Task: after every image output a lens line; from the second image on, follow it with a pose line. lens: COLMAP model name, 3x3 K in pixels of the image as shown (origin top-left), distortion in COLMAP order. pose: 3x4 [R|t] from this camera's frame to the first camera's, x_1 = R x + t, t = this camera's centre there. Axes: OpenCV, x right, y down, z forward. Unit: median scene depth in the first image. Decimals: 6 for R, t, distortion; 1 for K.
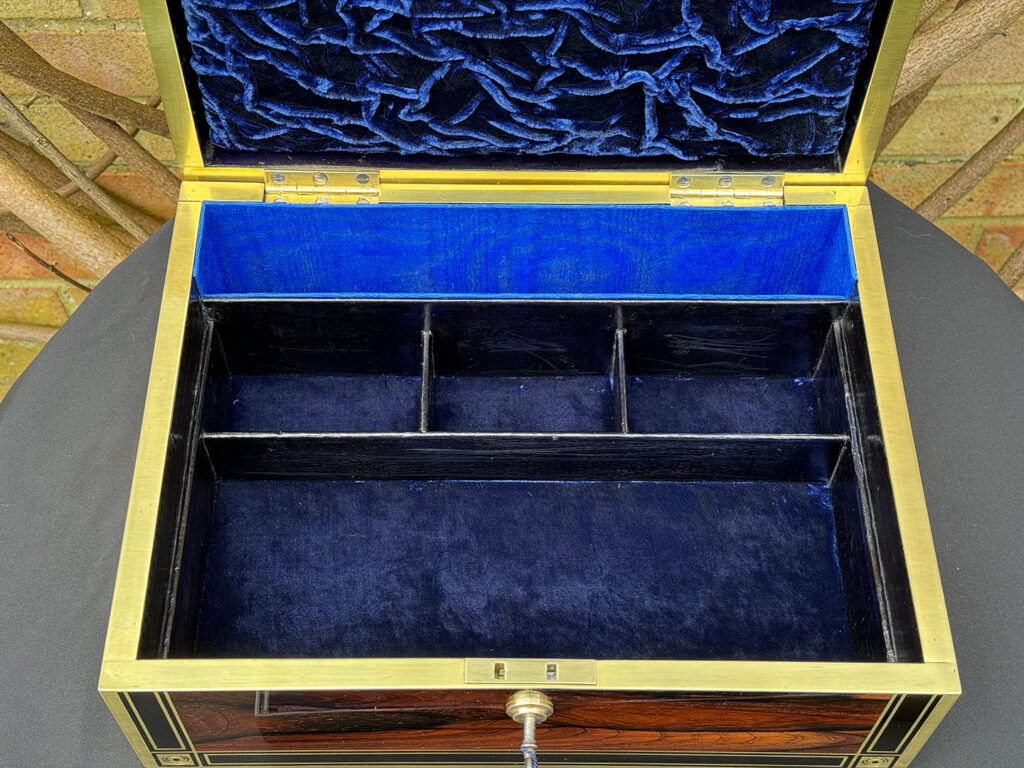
lens RADIAL K [[1414.2, 0, 512.0], [0, 1414.2, 384.0], [0, 0, 1]] dist [0.155160, -0.117812]
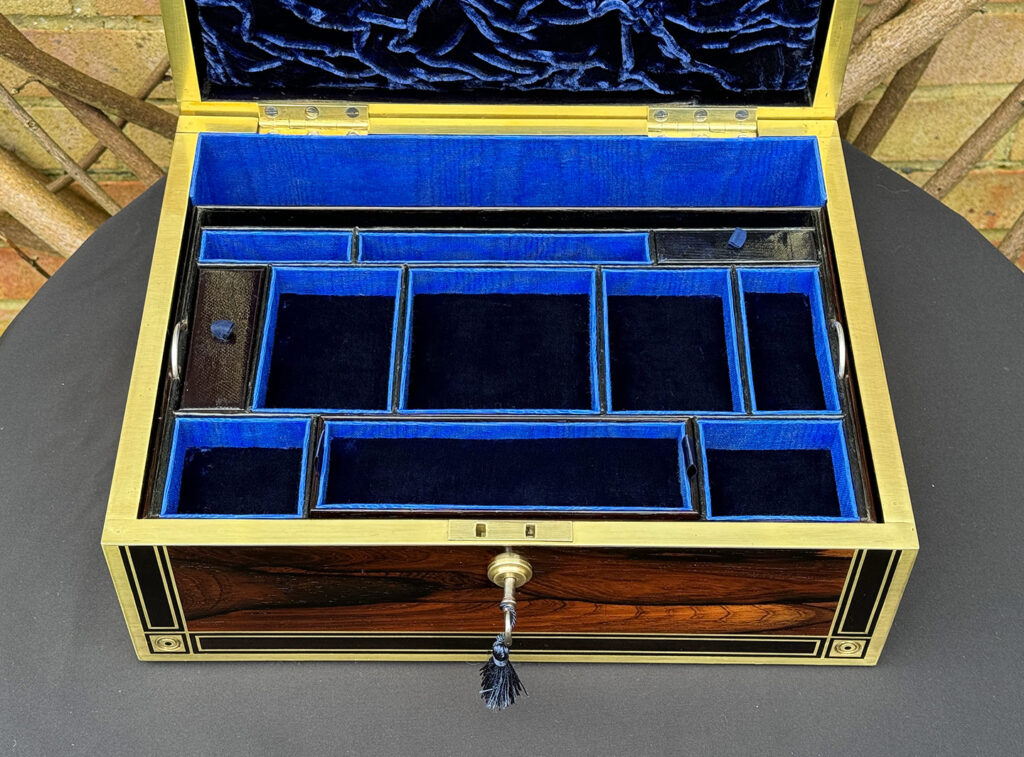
lens RADIAL K [[1609.6, 0, 501.3], [0, 1609.6, 364.4], [0, 0, 1]] dist [0.132393, 0.174895]
pose [[0.999990, -0.000286, -0.004525, 0.009661], [-0.000203, 0.994188, -0.107657, 0.171766], [0.004529, 0.107657, 0.994178, -0.163212]]
